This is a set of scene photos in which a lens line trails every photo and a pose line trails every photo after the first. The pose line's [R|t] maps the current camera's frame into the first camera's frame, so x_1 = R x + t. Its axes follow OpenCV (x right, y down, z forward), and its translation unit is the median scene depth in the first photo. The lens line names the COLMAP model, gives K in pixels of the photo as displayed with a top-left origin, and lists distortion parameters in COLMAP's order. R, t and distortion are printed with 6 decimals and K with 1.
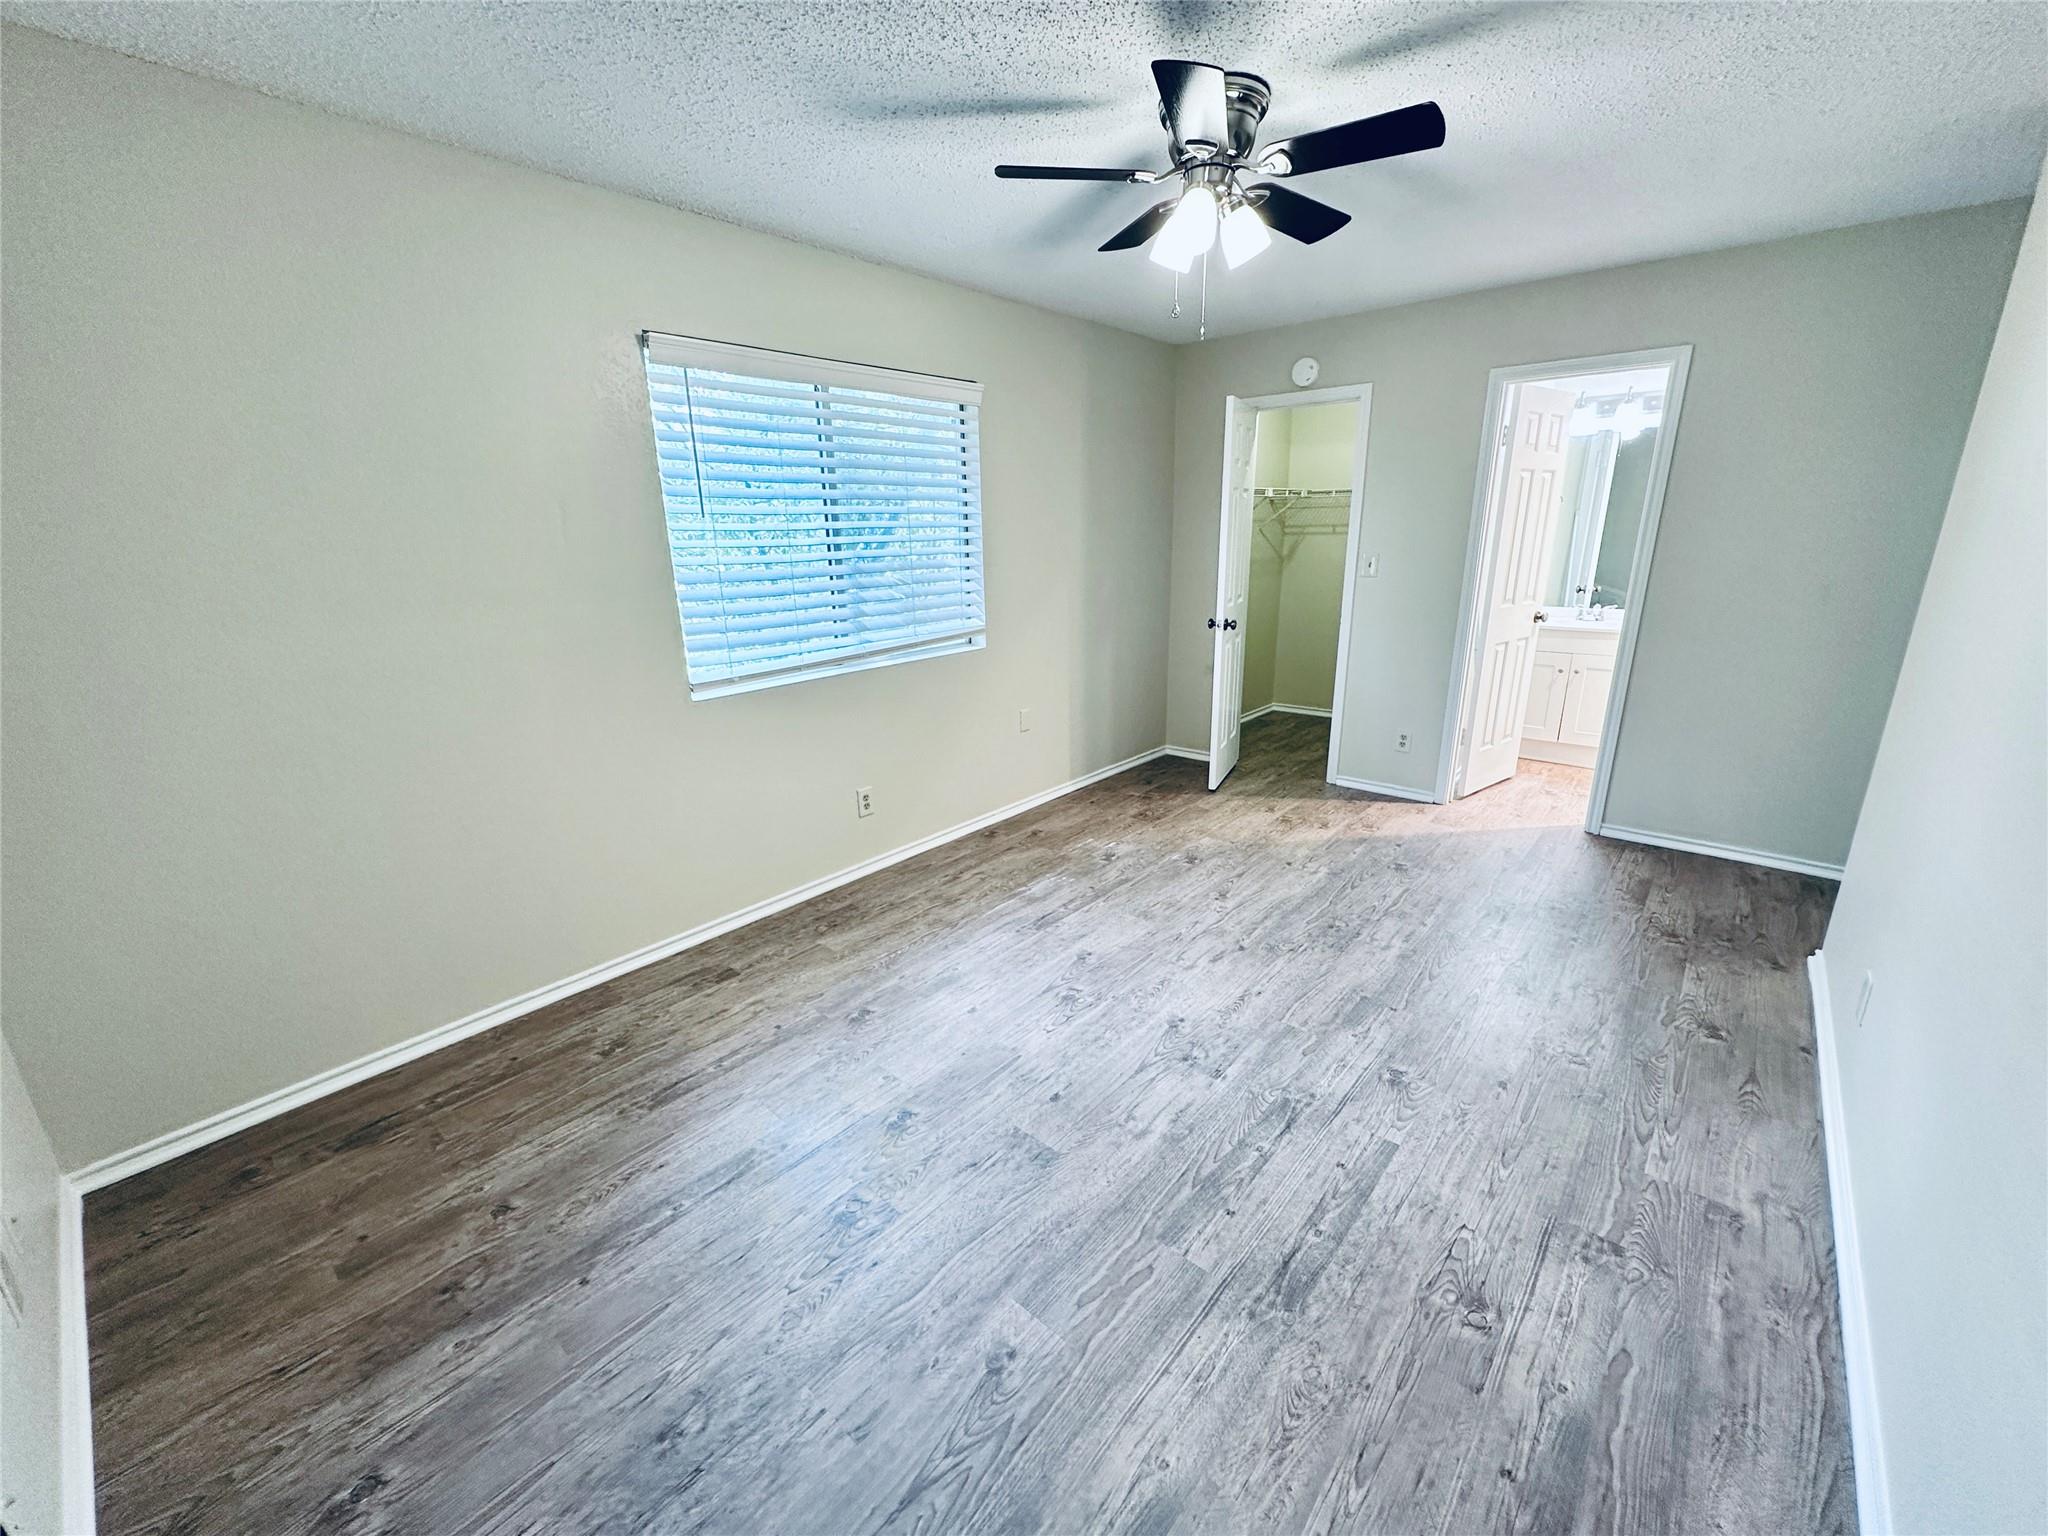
lens RADIAL K [[816.5, 0, 1023.3], [0, 816.5, 764.8], [0, 0, 1]] dist [-0.003519, 0.001189]
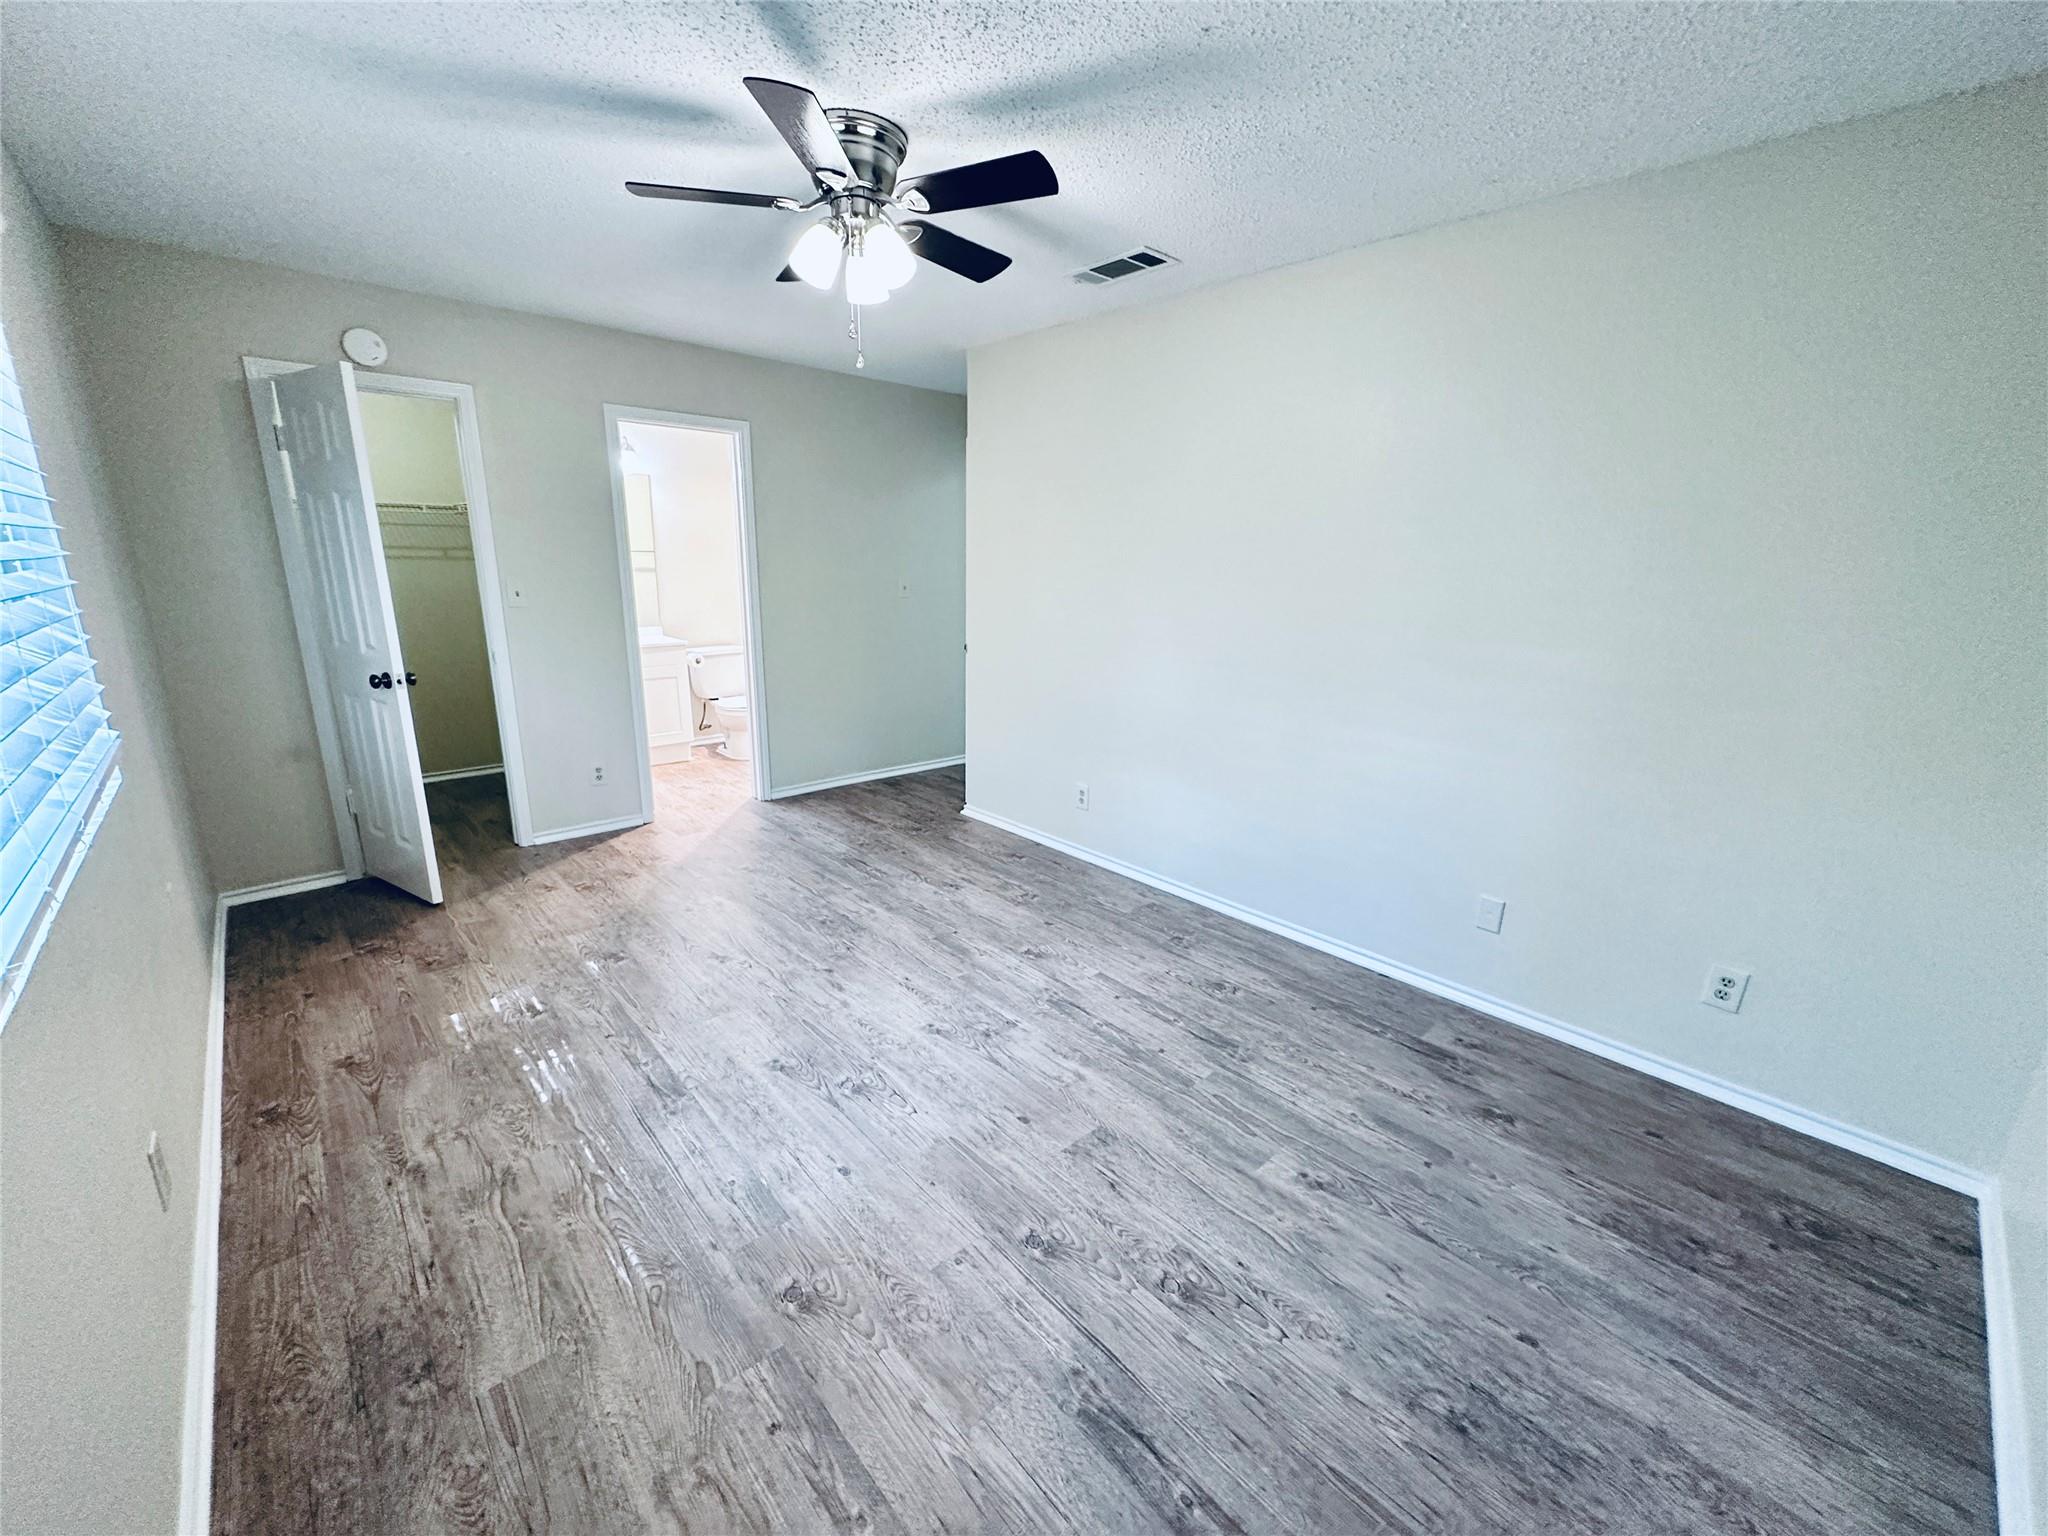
lens RADIAL K [[816.5, 0, 1020.3], [0, 816.5, 765.8], [0, 0, 1]] dist [-0.003519, 0.001189]
pose [[0.107359, -0.228778, 0.967541, -0.618578], [0.259371, 0.945911, 0.194884, -0.146710], [-0.959792, 0.230030, 0.160890, 0.557896]]
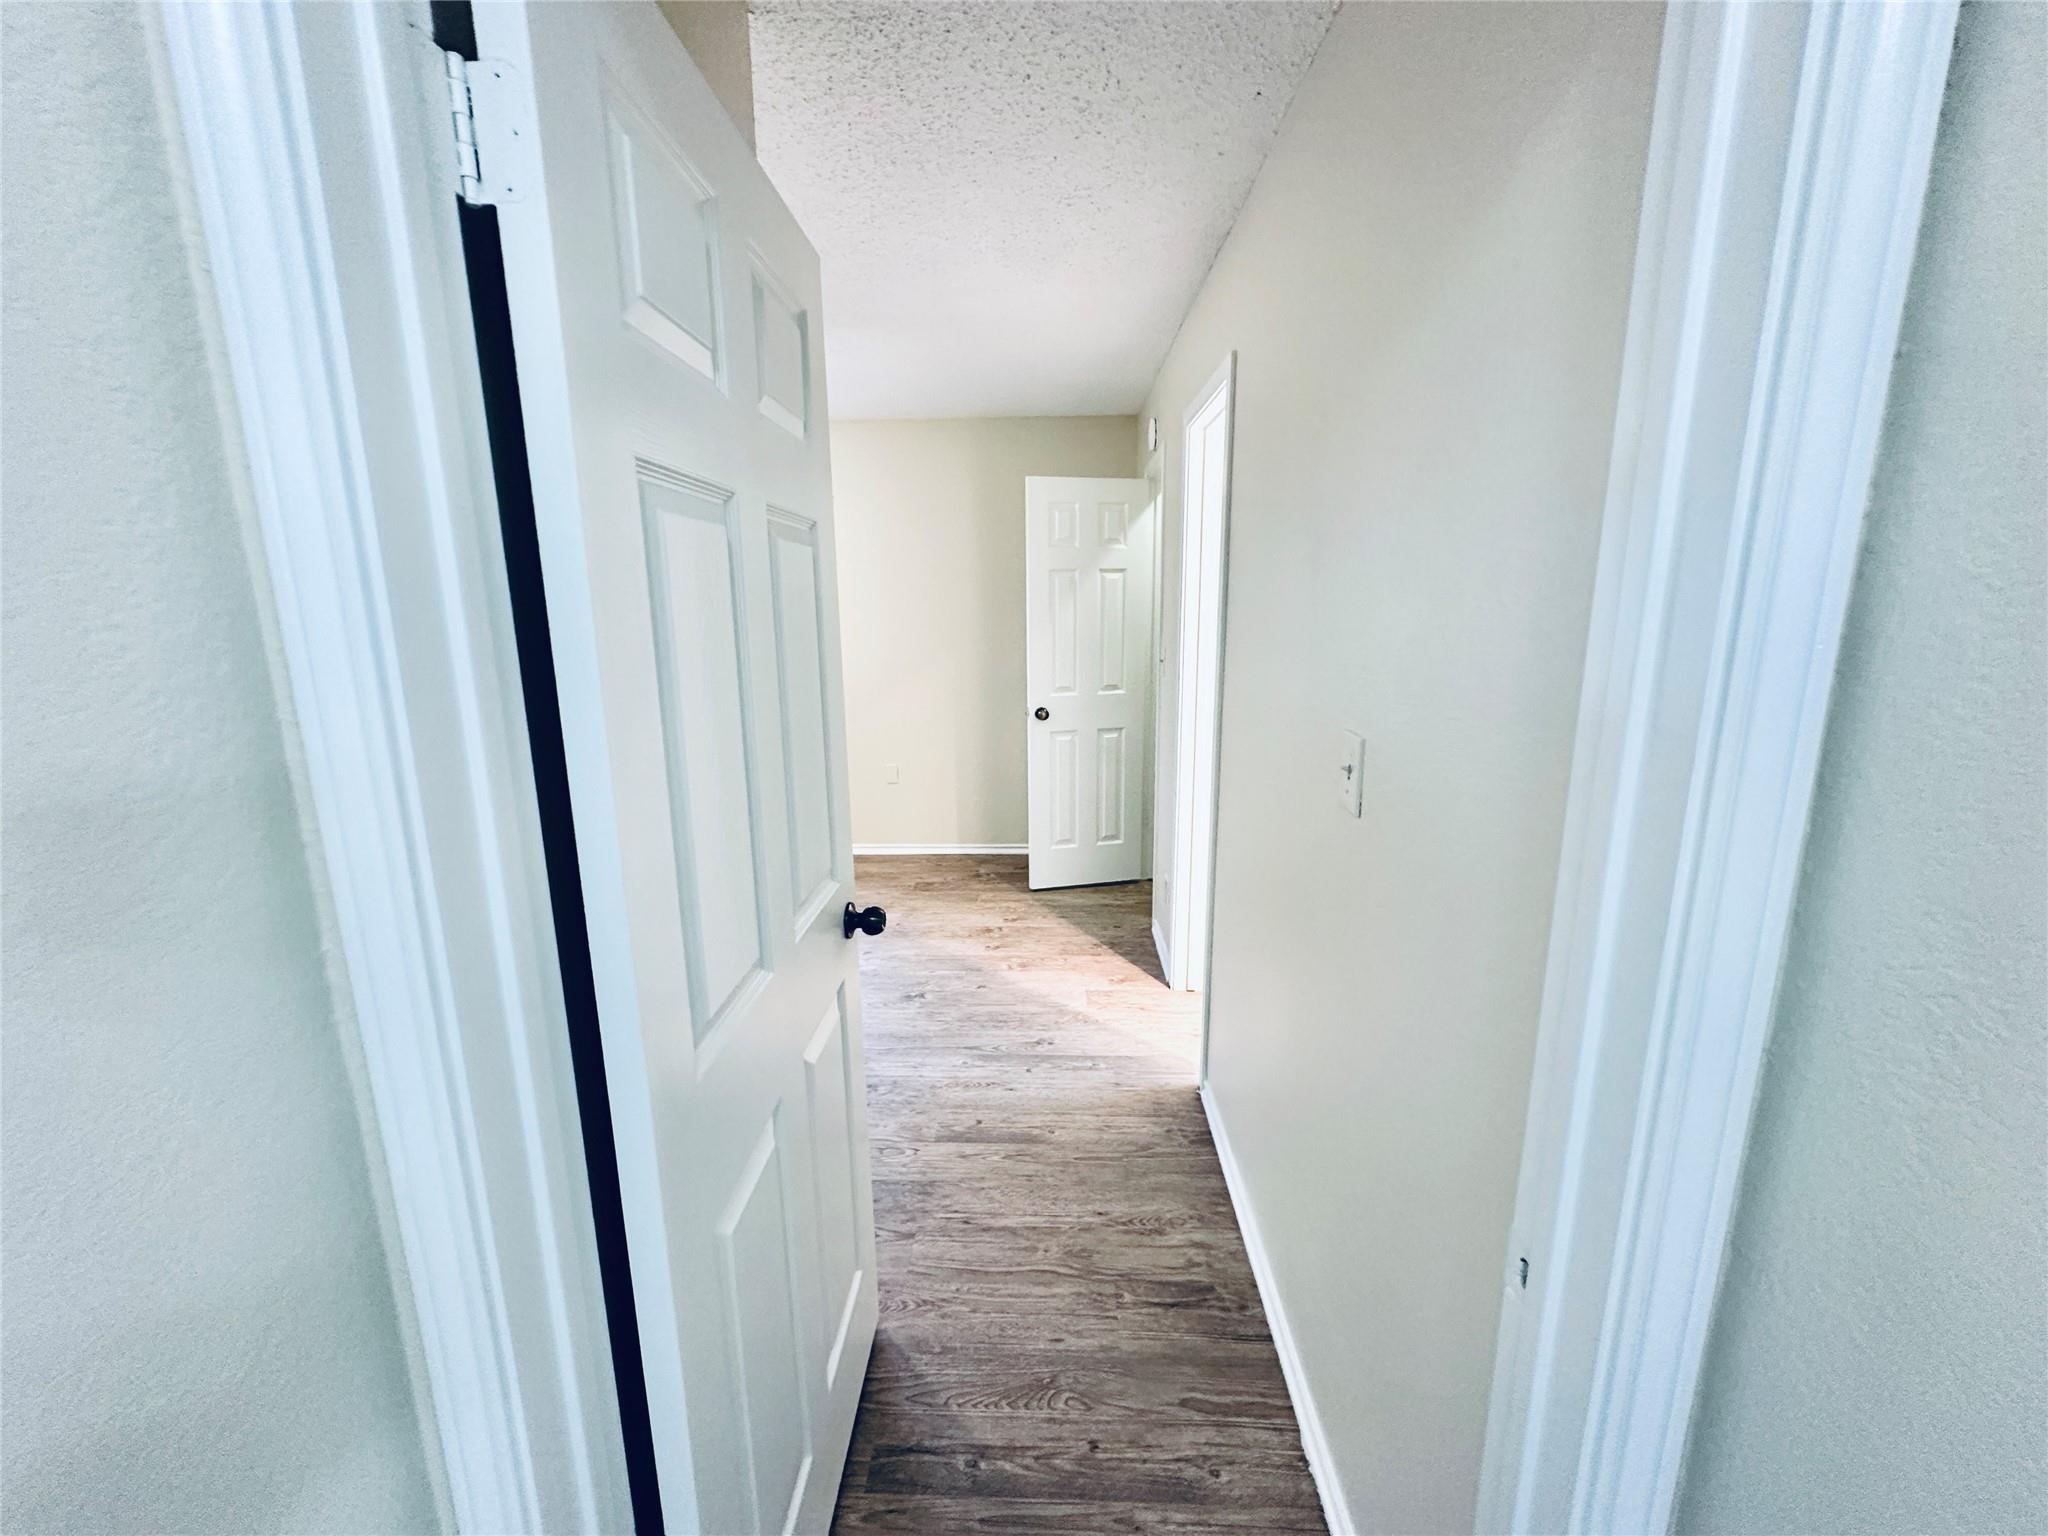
lens RADIAL K [[816.5, 0, 1027.3], [0, 816.5, 766.3], [0, 0, 1]] dist [-0.003519, 0.001189]
pose [[0.635002, 0.172747, -0.752948, 1.423962], [-0.220320, 0.974694, 0.037814, -0.218586], [0.740426, 0.141878, 0.656993, 0.582042]]
